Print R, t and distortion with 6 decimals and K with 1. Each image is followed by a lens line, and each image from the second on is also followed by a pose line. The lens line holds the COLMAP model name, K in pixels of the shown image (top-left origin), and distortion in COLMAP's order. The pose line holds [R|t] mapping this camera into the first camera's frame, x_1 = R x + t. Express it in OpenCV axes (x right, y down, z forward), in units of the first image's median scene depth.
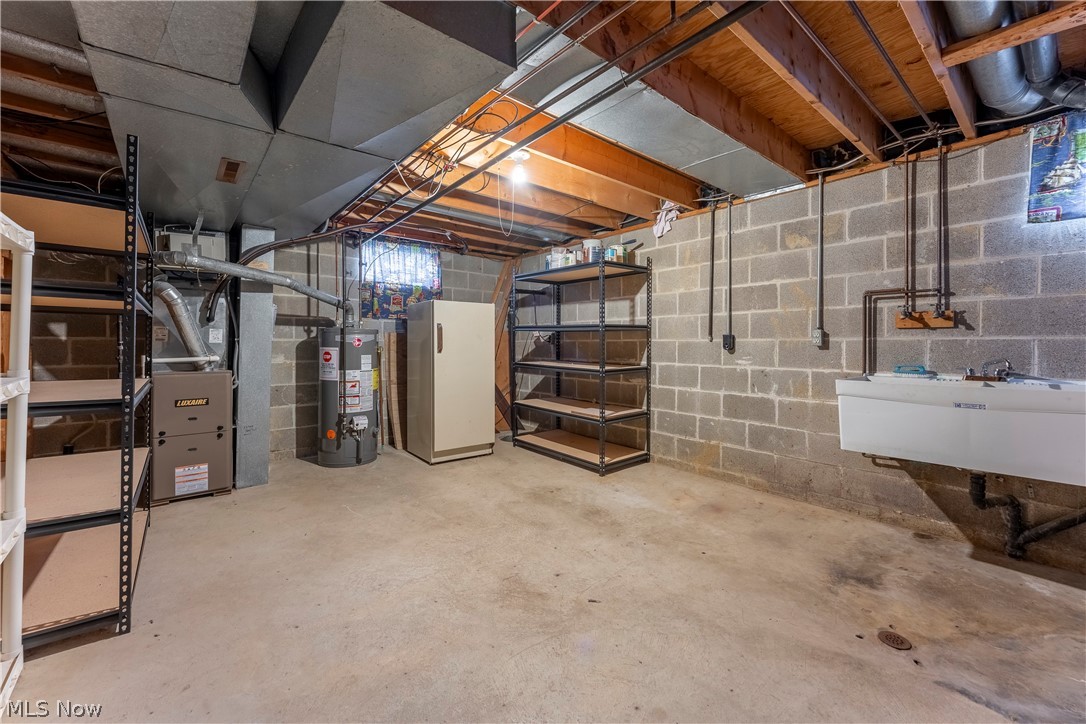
lens RADIAL K [[436.8, 0, 543.2], [0, 436.8, 341.7], [0, 0, 1]] dist [0.001664, 0.000210]
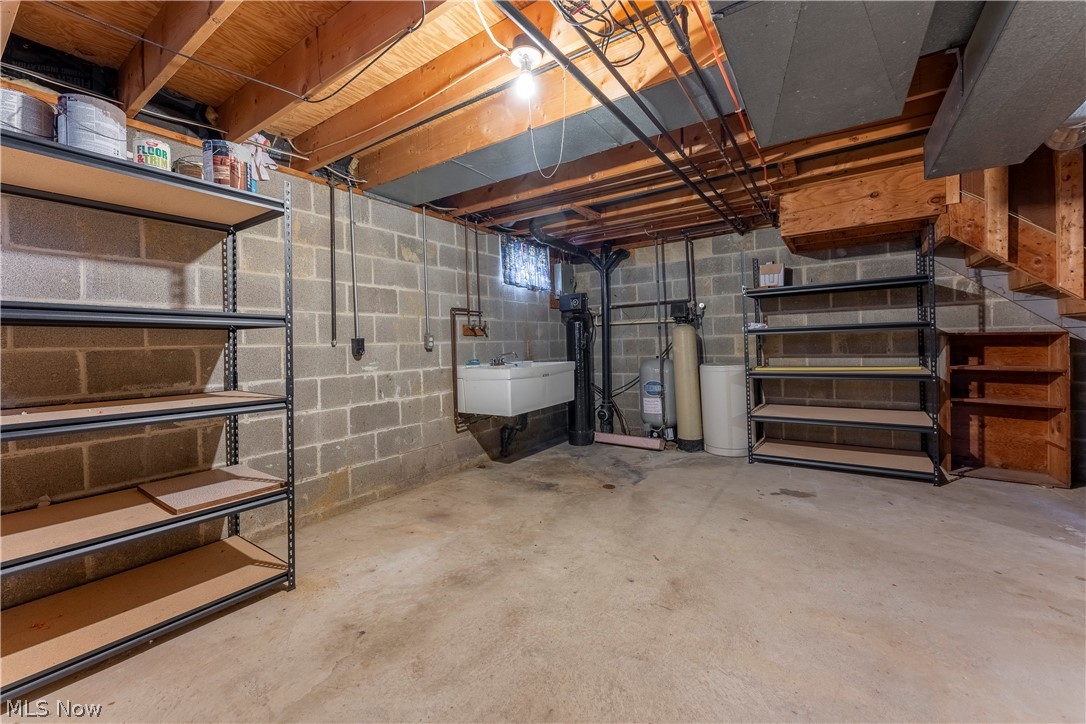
lens RADIAL K [[436.8, 0, 543.2], [0, 436.8, 341.7], [0, 0, 1]] dist [0.001664, 0.000210]
pose [[-0.278417, 0.010398, 0.960404, -0.643143], [0.021749, 0.999753, -0.004519, 0.003194], [-0.960214, 0.019630, -0.278574, 1.097349]]
